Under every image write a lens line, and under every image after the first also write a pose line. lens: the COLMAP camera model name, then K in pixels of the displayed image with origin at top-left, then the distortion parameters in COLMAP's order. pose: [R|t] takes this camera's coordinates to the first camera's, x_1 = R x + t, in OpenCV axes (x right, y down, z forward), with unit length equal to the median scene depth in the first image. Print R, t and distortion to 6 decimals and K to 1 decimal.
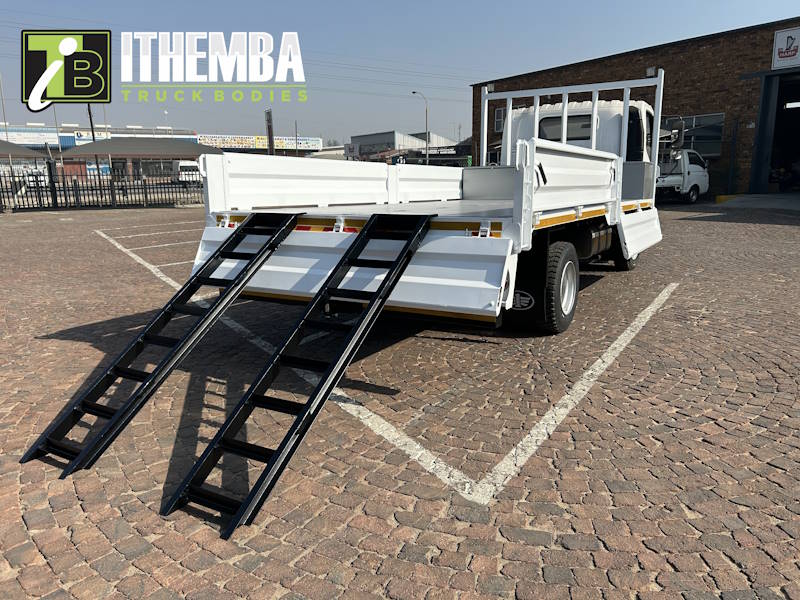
lens RADIAL K [[605.5, 0, 405.1], [0, 605.5, 312.3], [0, 0, 1]] dist [0.042766, -0.051335]
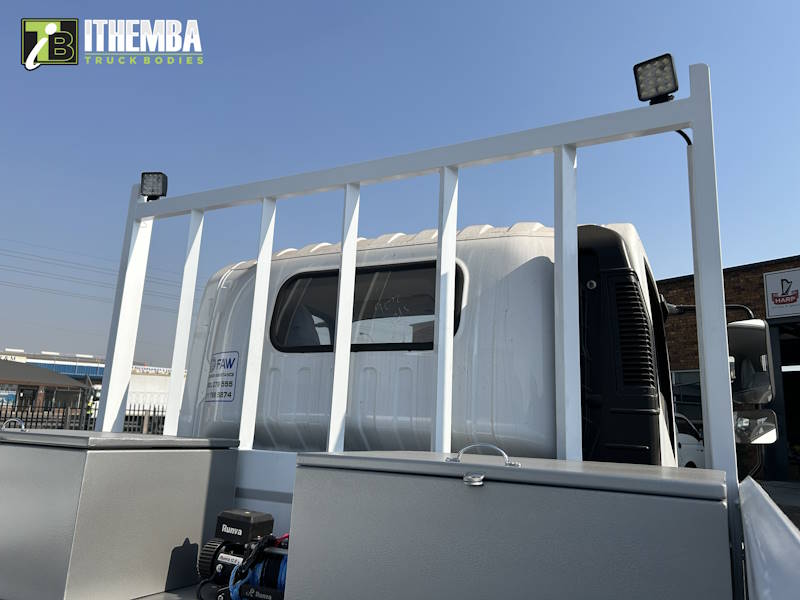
lens RADIAL K [[605.5, 0, 402.3], [0, 605.5, 295.8], [0, 0, 1]] dist [0.042766, -0.051335]
pose [[0.997569, 0.063749, 0.028130, 0.110454], [-0.046436, 0.909218, -0.413722, -0.078219], [-0.051951, 0.411410, 0.909969, 0.299860]]
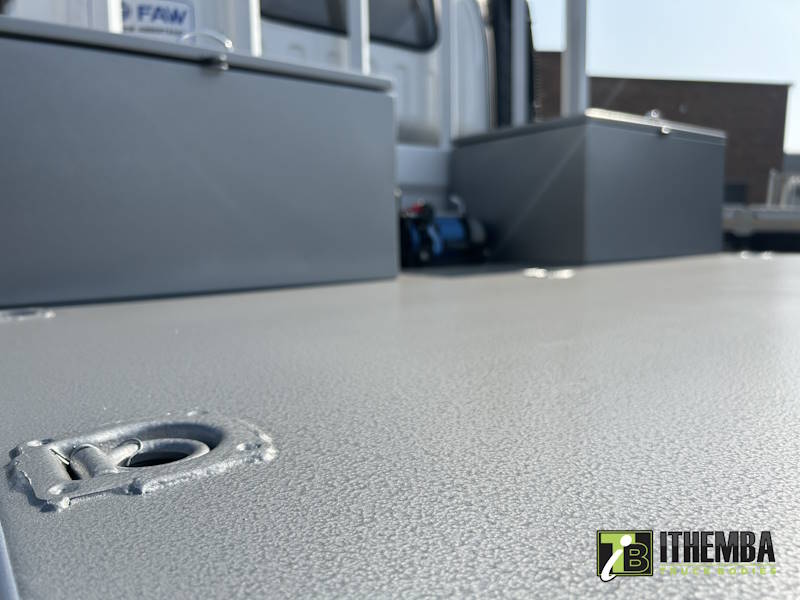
lens RADIAL K [[605.5, 0, 401.1], [0, 605.5, 300.8], [0, 0, 1]] dist [0.042766, -0.051335]
pose [[0.377638, -0.082964, 0.922229, 0.011136], [0.211160, 0.977450, 0.001466, -0.068723], [-0.901555, 0.194185, 0.386642, 0.362029]]
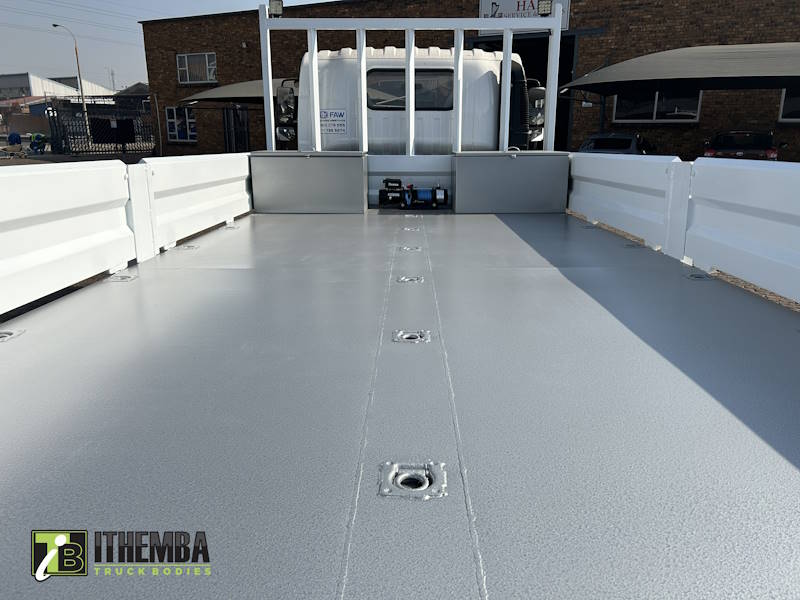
lens RADIAL K [[605.5, 0, 410.7], [0, 605.5, 295.4], [0, 0, 1]] dist [0.042766, -0.051335]
pose [[0.866859, -0.112567, 0.485680, -0.022101], [0.092103, 0.993567, 0.065892, -0.054892], [-0.489973, -0.012387, 0.871650, 0.186700]]
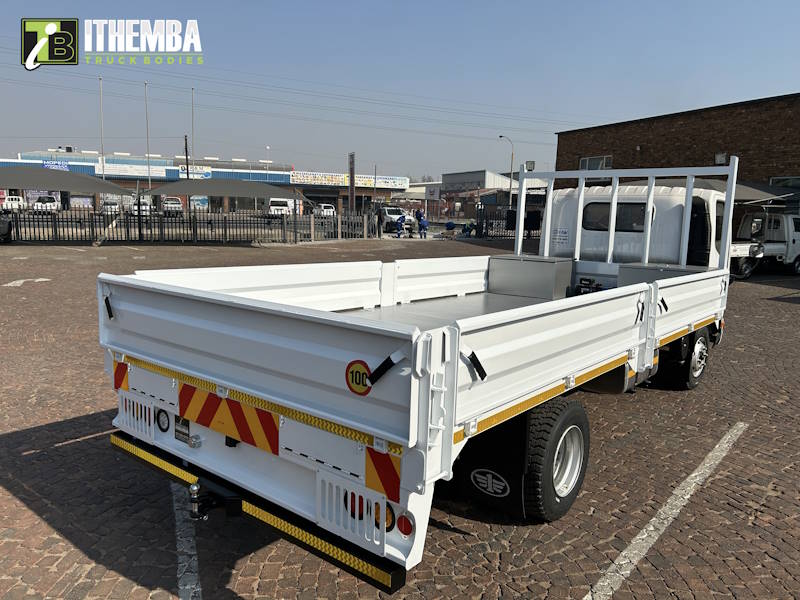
lens RADIAL K [[605.5, 0, 401.1], [0, 605.5, 301.6], [0, 0, 1]] dist [0.042766, -0.051335]
pose [[0.986956, 0.061012, -0.148981, 0.041491], [-0.071369, 0.995318, -0.065188, -0.043387], [0.144306, 0.074970, 0.986689, 0.053242]]
